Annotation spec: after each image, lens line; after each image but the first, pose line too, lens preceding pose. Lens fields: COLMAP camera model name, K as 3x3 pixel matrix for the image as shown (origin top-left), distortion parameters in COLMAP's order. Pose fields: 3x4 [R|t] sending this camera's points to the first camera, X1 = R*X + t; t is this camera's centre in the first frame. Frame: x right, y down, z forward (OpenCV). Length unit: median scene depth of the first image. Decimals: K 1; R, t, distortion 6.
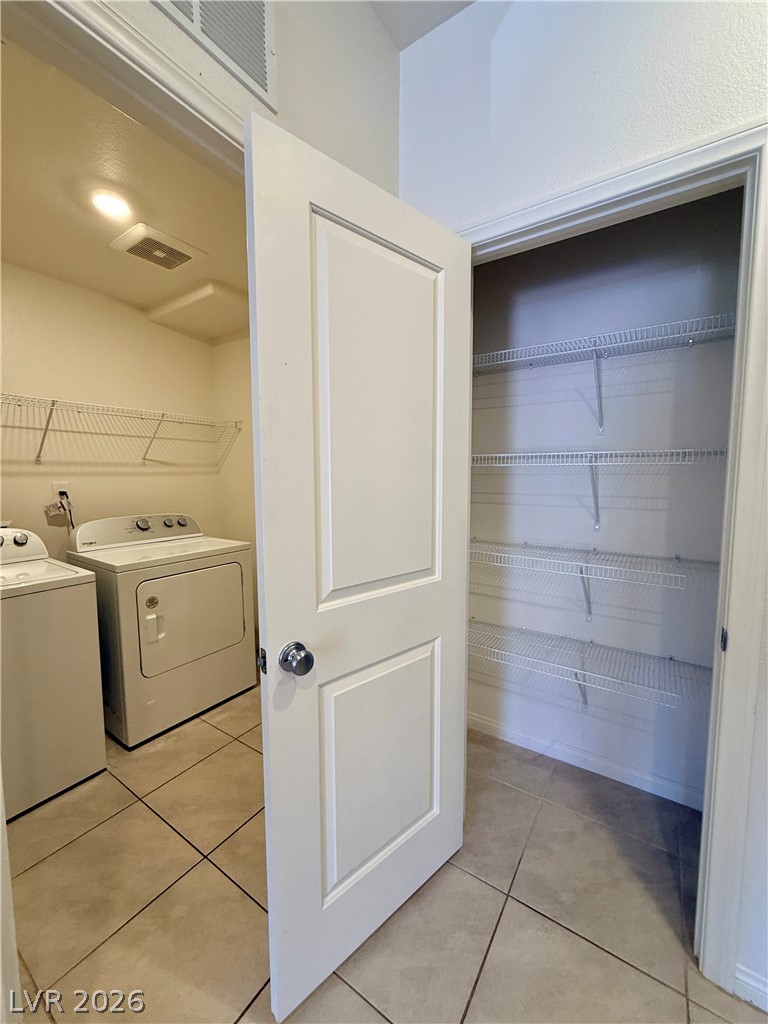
lens RADIAL K [[409.2, 0, 385.6], [0, 409.2, 511.1], [0, 0, 1]] dist [-0.001202, 0.000541]
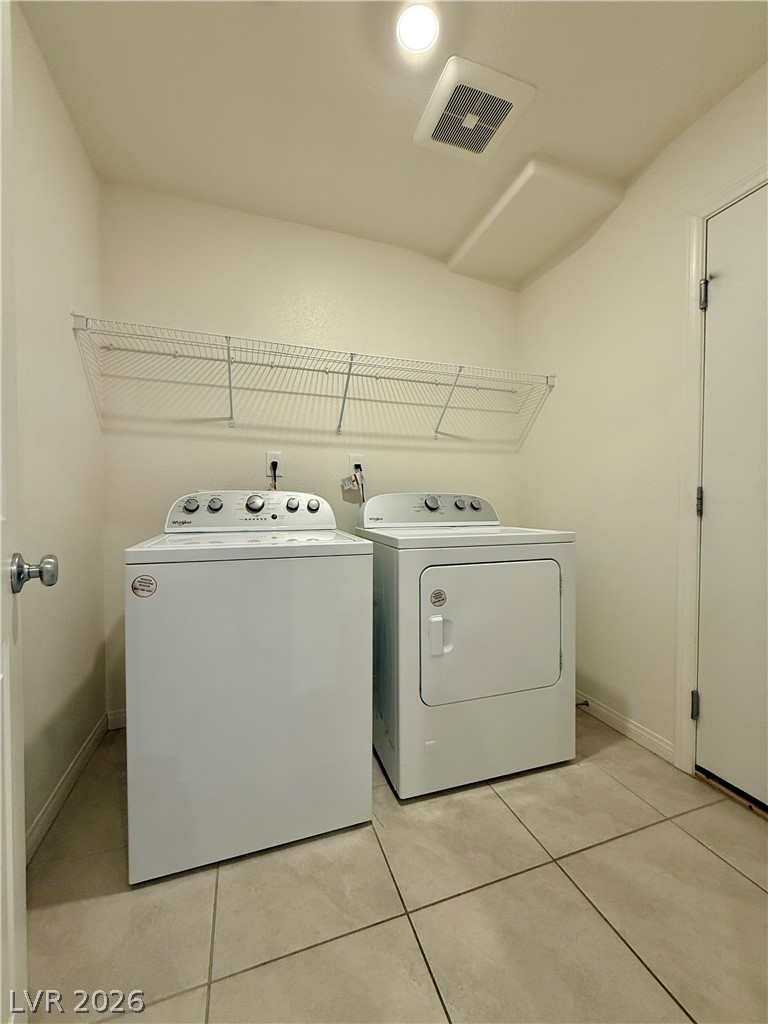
lens RADIAL K [[409.2, 0, 384.2], [0, 409.2, 508.4], [0, 0, 1]] dist [-0.001202, 0.000541]
pose [[0.796841, 0.013345, -0.604041, -0.194863], [-0.056093, 0.997072, -0.051969, 0.097387], [0.601579, 0.075294, 0.795257, 0.326836]]
